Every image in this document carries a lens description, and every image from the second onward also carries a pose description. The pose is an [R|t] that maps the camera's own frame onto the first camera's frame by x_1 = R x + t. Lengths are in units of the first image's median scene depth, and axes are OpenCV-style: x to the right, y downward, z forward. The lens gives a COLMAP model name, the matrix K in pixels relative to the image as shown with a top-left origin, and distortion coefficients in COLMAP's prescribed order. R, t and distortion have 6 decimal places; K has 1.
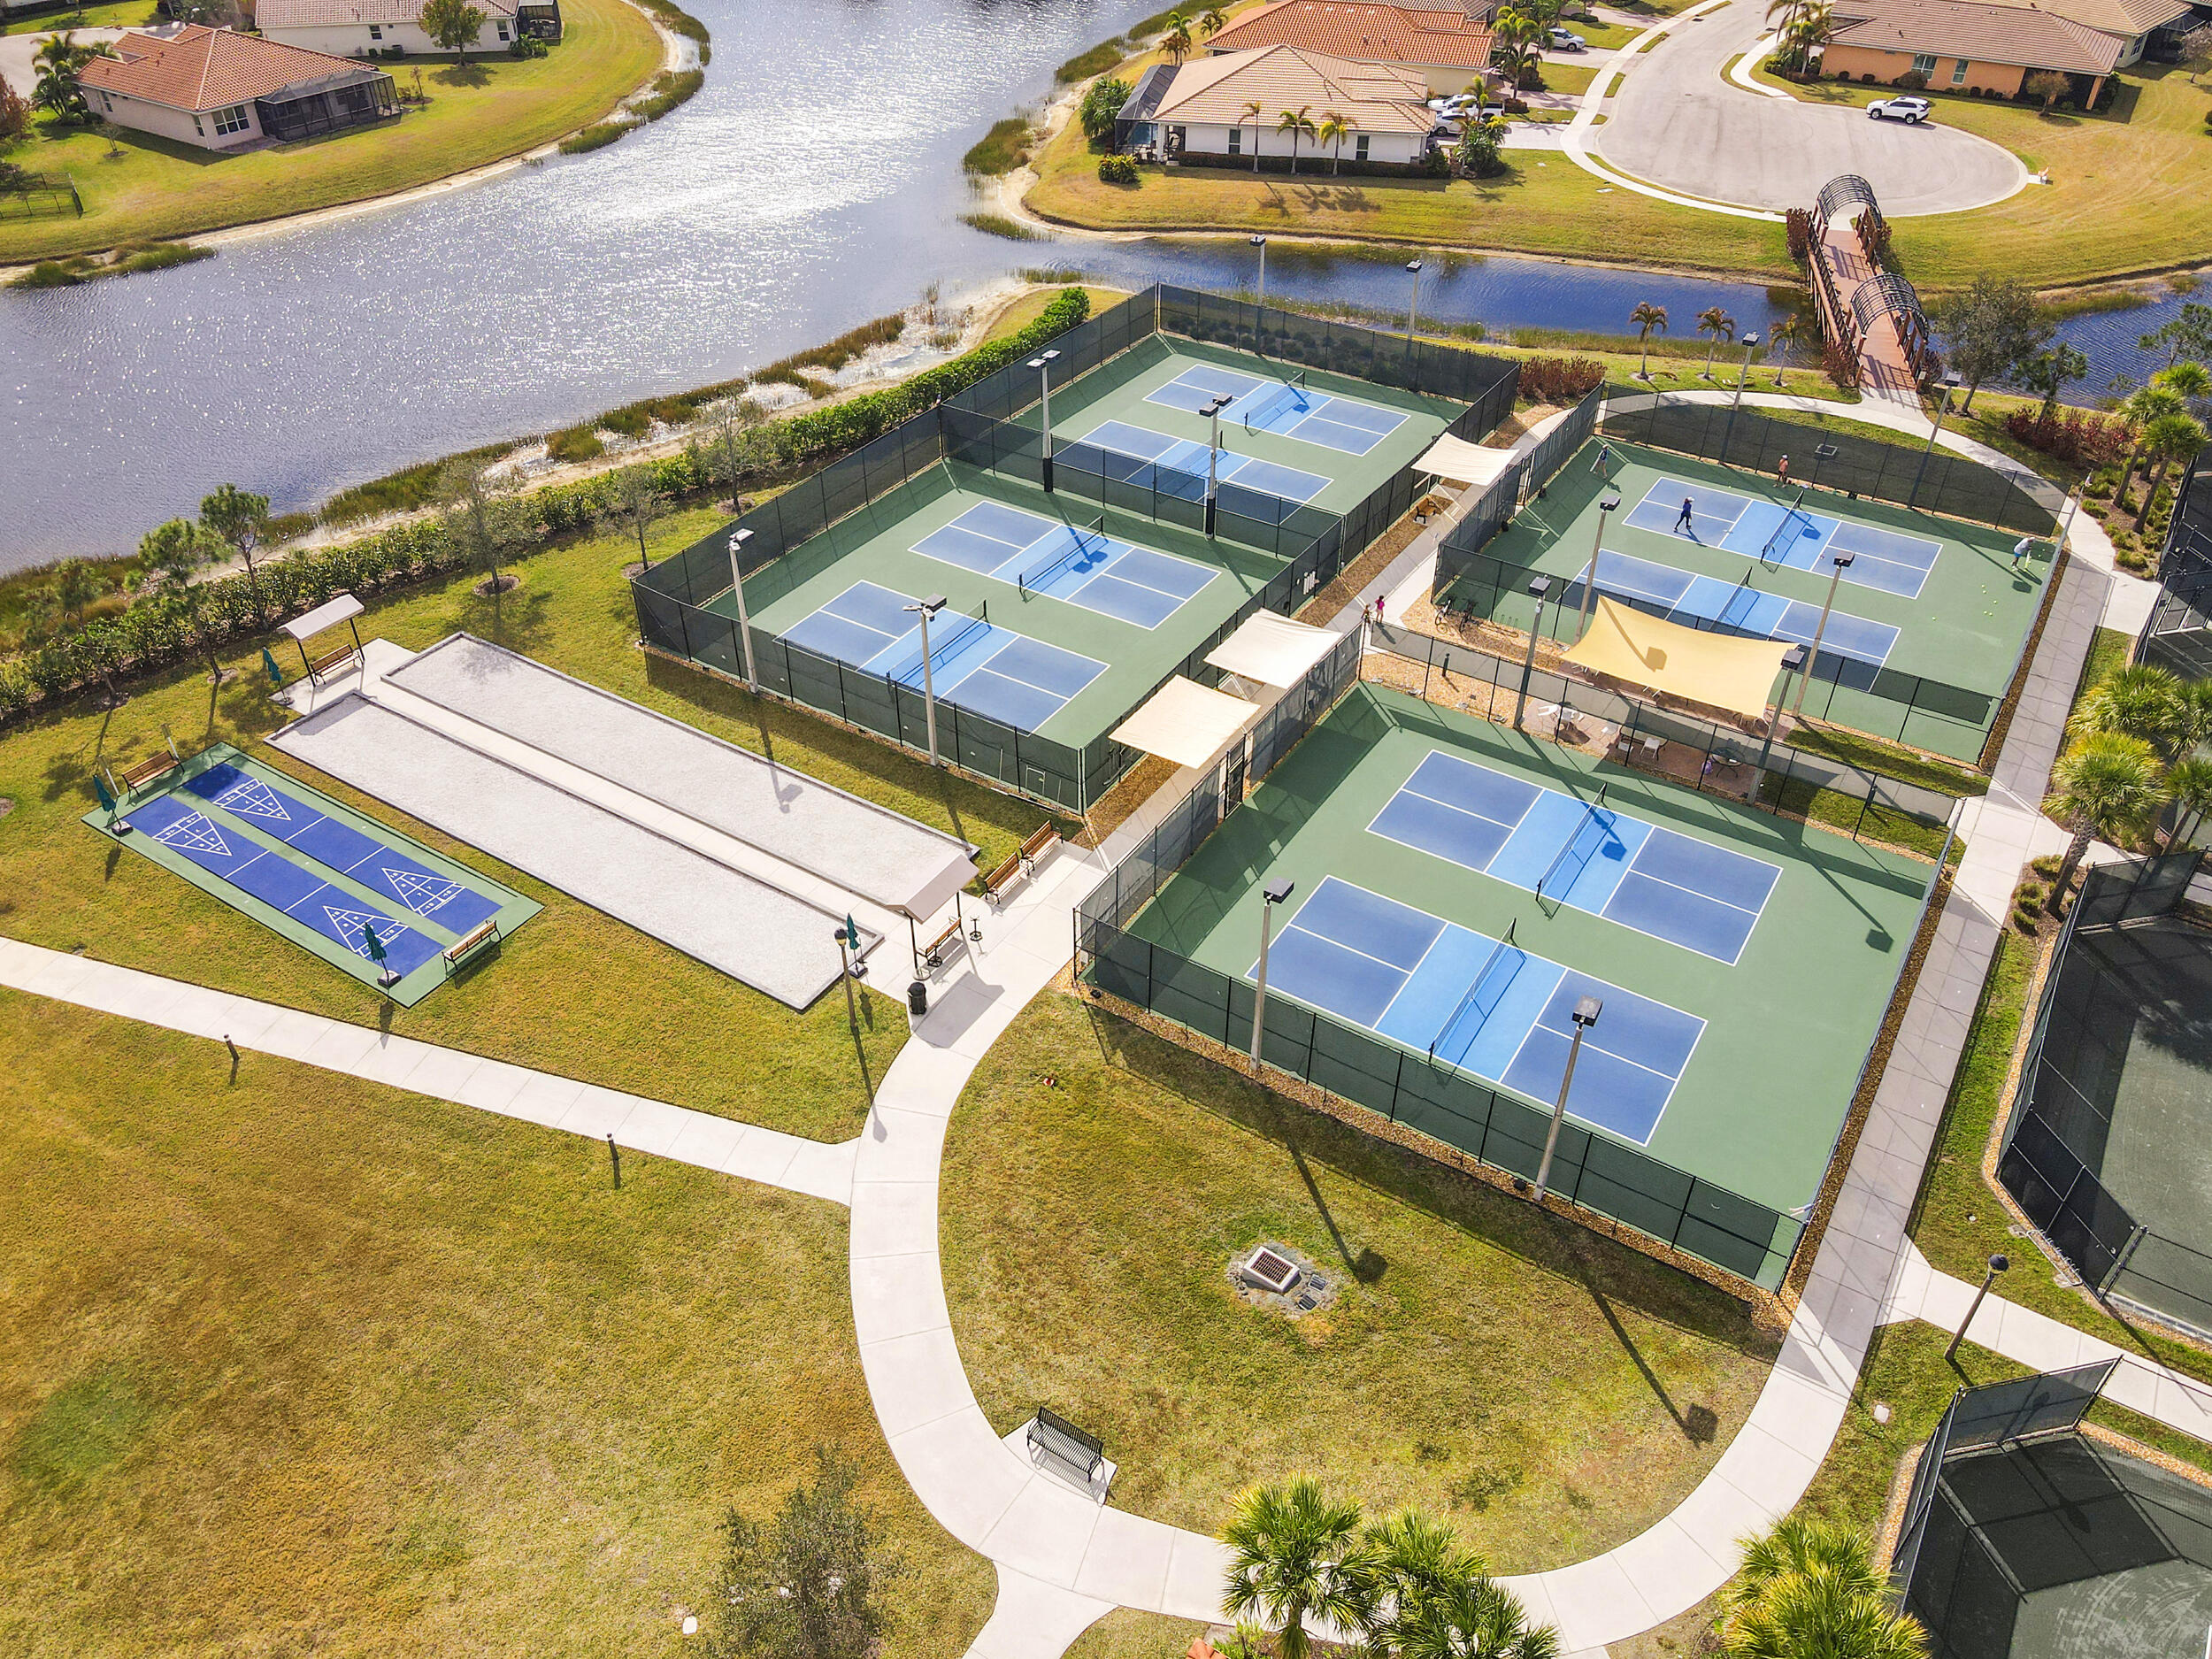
lens RADIAL K [[1618.1, 0, 1083.3], [0, 1618.1, 842.2], [0, 0, 1]] dist [0.011457, 0.004576]
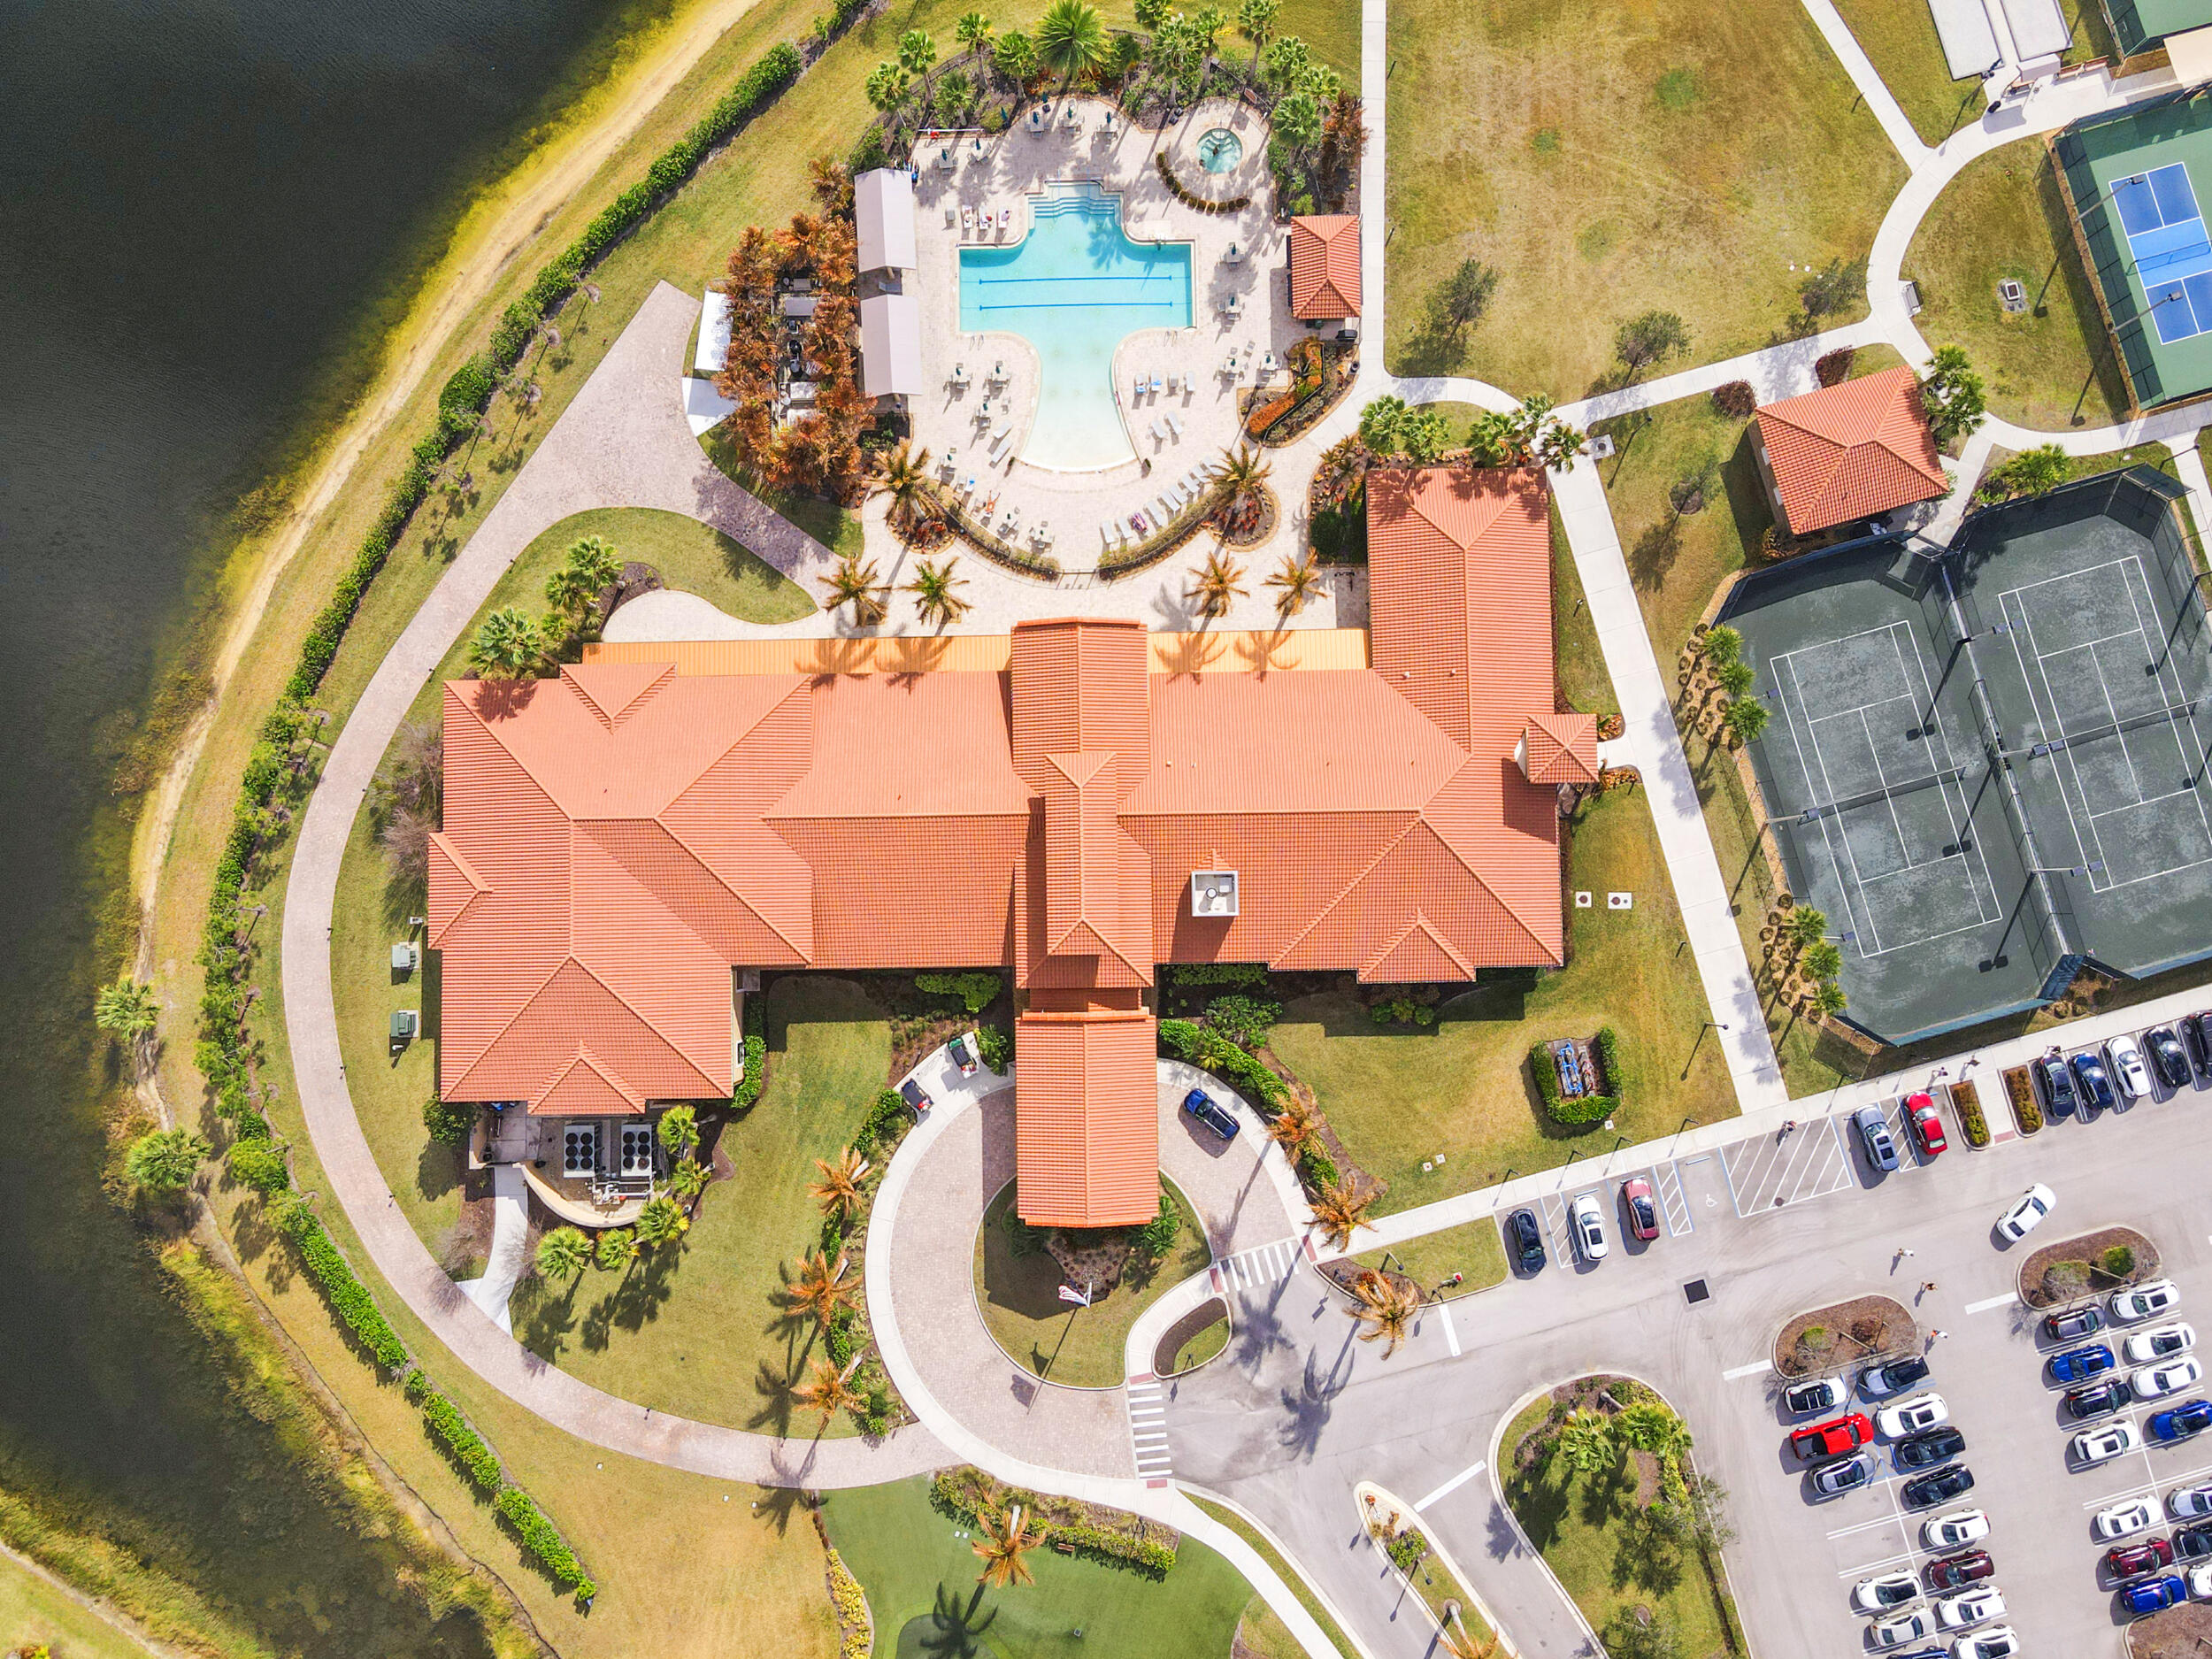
lens RADIAL K [[1618.1, 0, 1109.8], [0, 1618.1, 819.2], [0, 0, 1]] dist [0.011457, 0.004576]
pose [[0.753448, 0.656436, -0.037525, -0.295556], [-0.412368, 0.516220, 0.750646, -0.610968], [0.512122, -0.550099, 0.659638, -1.799695]]
